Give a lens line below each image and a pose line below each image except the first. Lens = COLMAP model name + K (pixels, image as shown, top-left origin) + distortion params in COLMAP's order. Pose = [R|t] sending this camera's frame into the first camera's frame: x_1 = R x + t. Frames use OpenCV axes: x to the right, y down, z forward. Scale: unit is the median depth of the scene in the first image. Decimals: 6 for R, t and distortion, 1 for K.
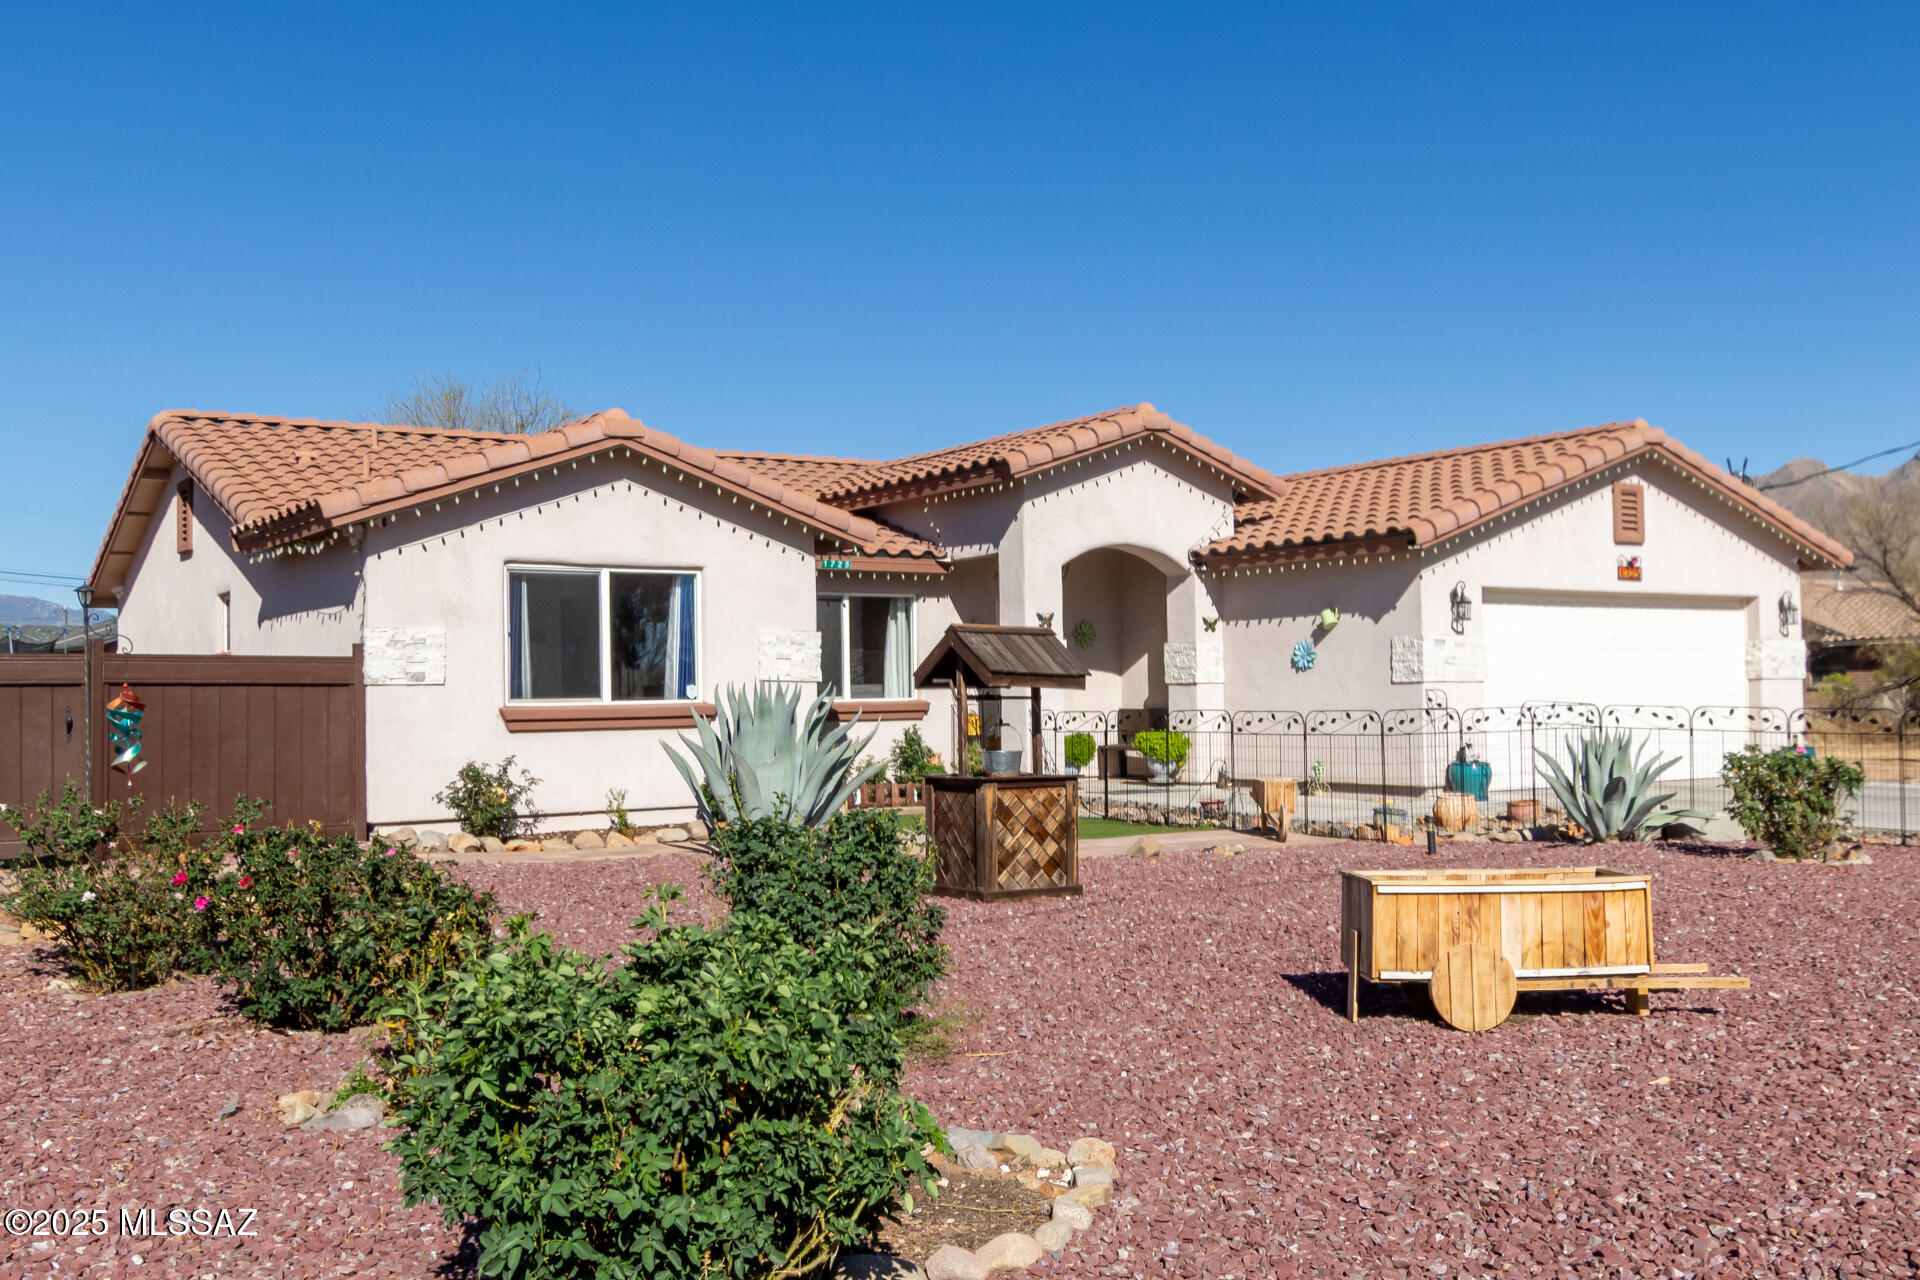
lens RADIAL K [[1202.1, 0, 960.0], [0, 1202.1, 640.0], [0, 0, 1]] dist [-0.003684, -0.001767]
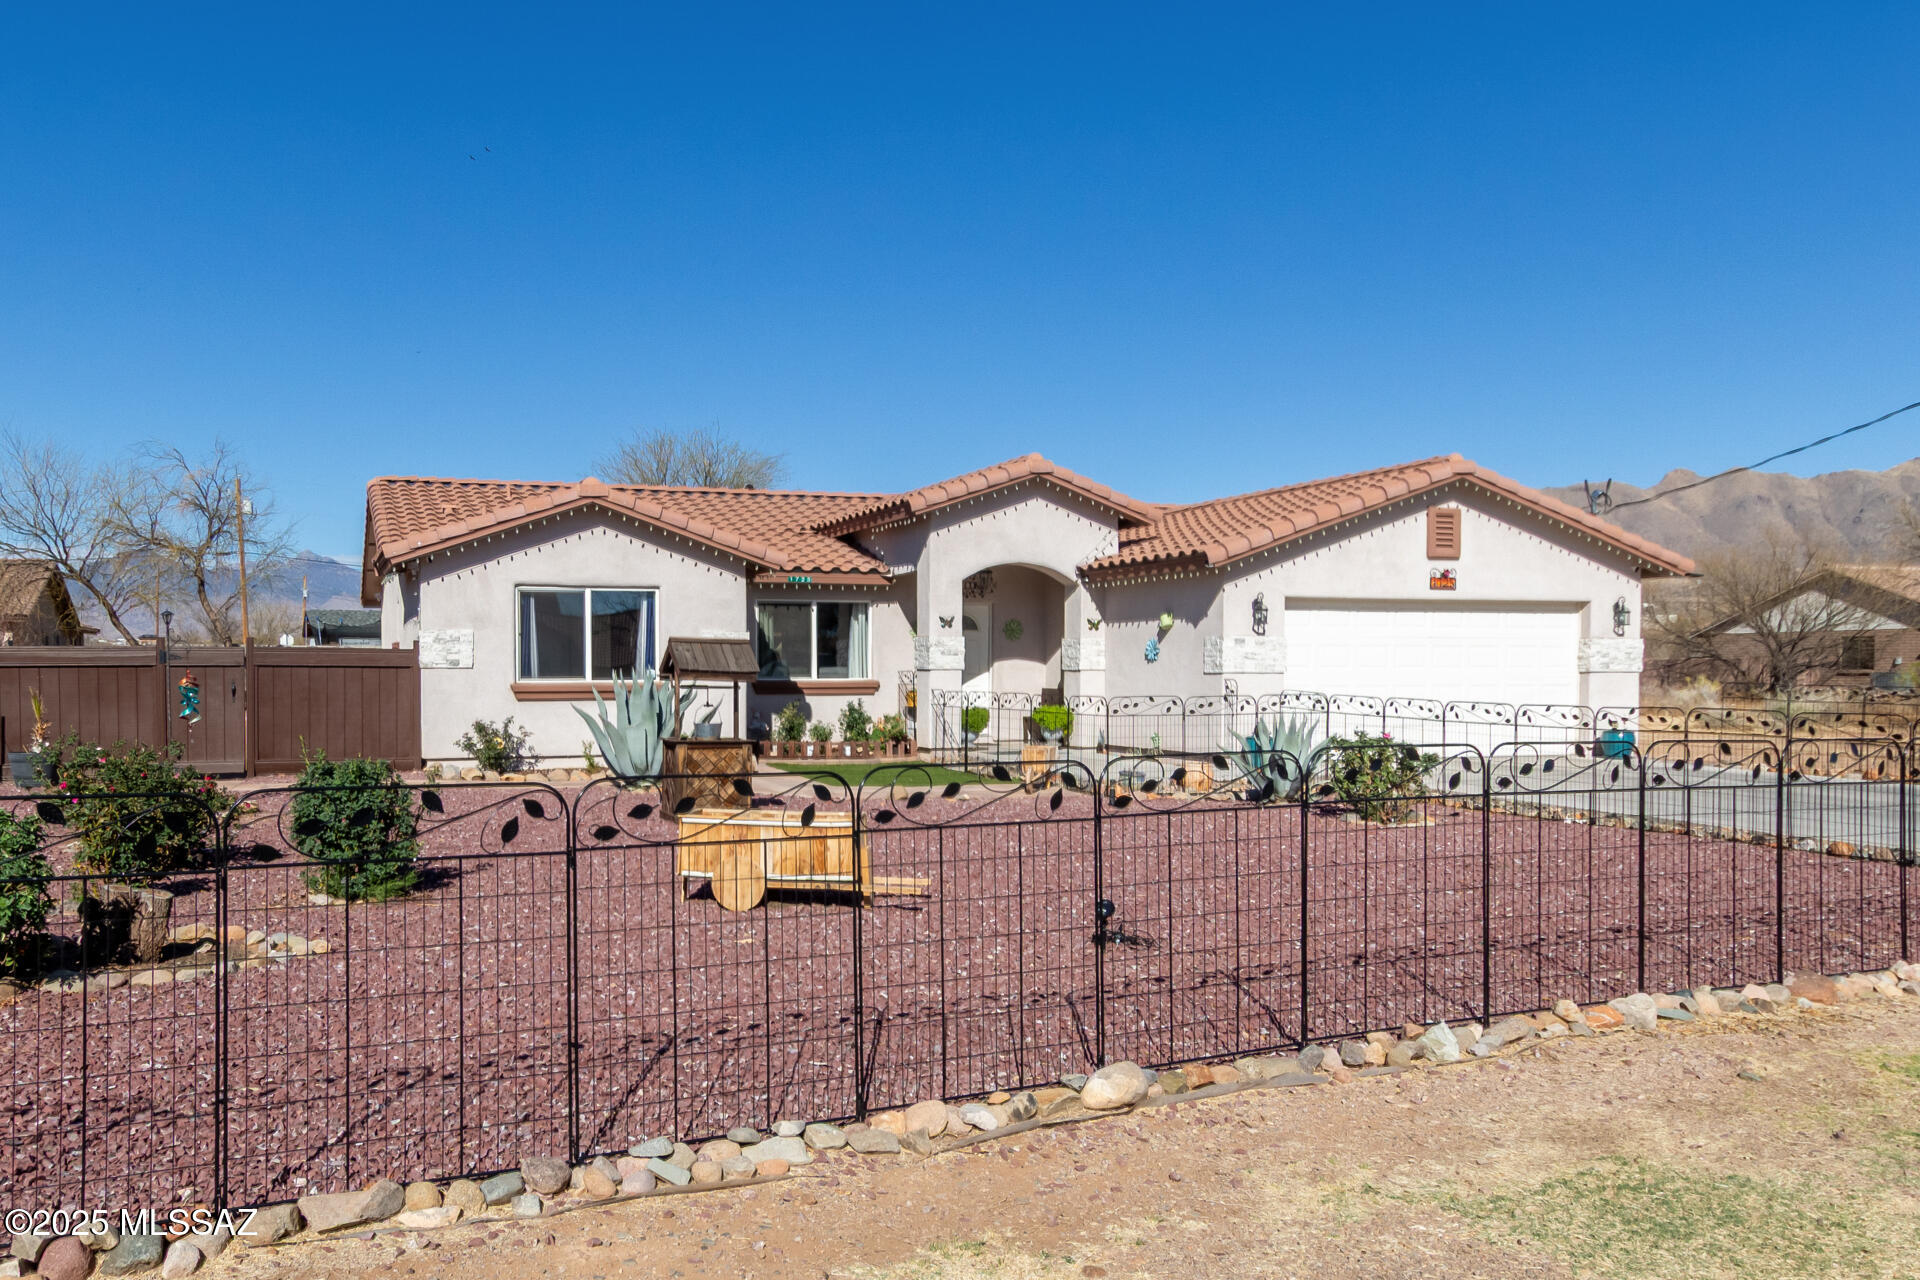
lens RADIAL K [[995.9, 0, 960.0], [0, 995.9, 640.0], [0, 0, 1]] dist [-0.022870, 0.001160]
pose [[0.981677, 0.007345, -0.190411, 0.303132], [-0.003718, 0.999805, 0.019398, -0.018184], [0.190517, -0.018334, 0.981513, -0.069898]]
